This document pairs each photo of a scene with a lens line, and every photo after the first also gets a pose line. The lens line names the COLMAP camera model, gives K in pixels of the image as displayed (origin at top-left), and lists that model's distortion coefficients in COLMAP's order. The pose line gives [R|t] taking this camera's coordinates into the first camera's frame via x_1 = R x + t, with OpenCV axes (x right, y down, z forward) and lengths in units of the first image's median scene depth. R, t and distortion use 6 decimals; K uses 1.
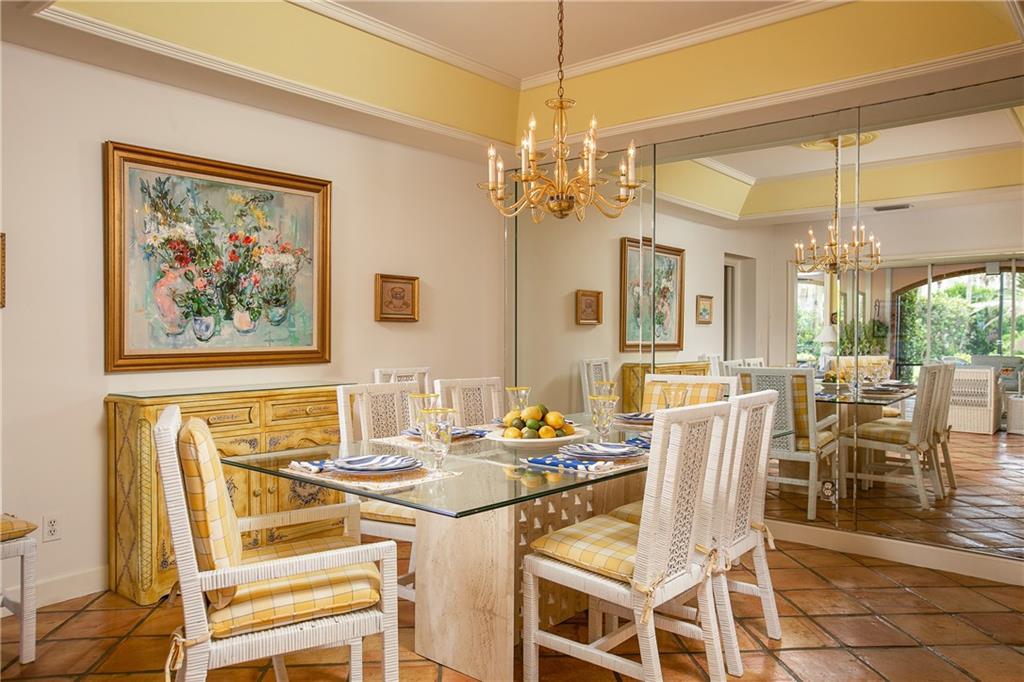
lens RADIAL K [[754.1, 0, 512.3], [0, 754.1, 341.0], [0, 0, 1]] dist [-0.002642, -0.000844]
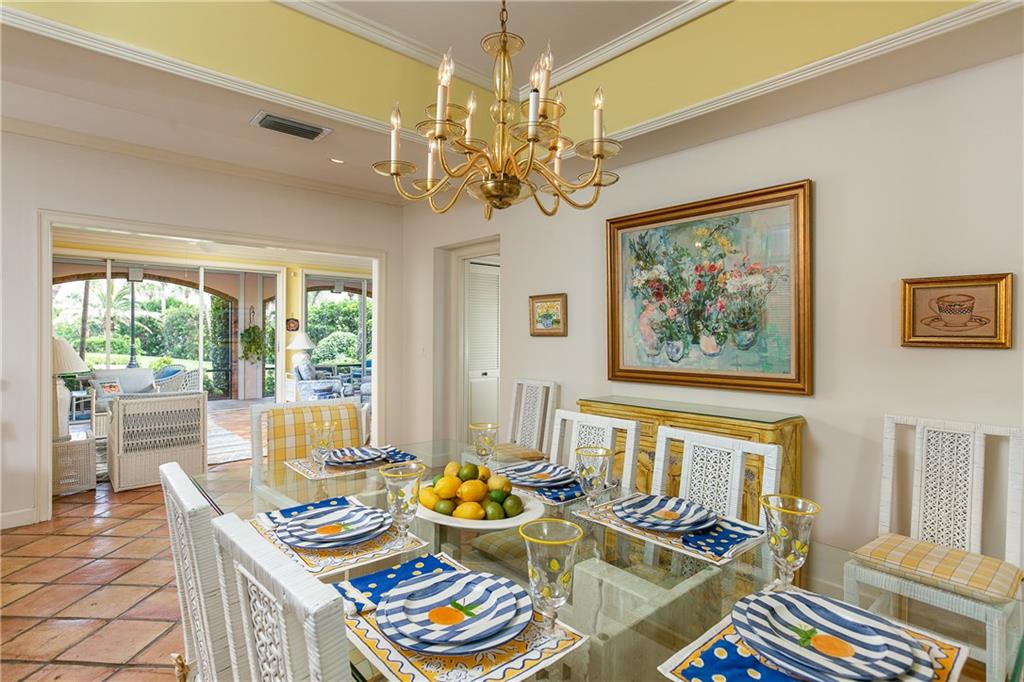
lens RADIAL K [[519.8, 0, 511.5], [0, 519.8, 336.0], [0, 0, 1]] dist [-0.001141, 0.000244]
pose [[-0.128711, -0.000835, -0.991682, 0.412028], [-0.018642, 0.999825, 0.001578, -0.035527], [0.991507, 0.018690, -0.128704, 0.825492]]
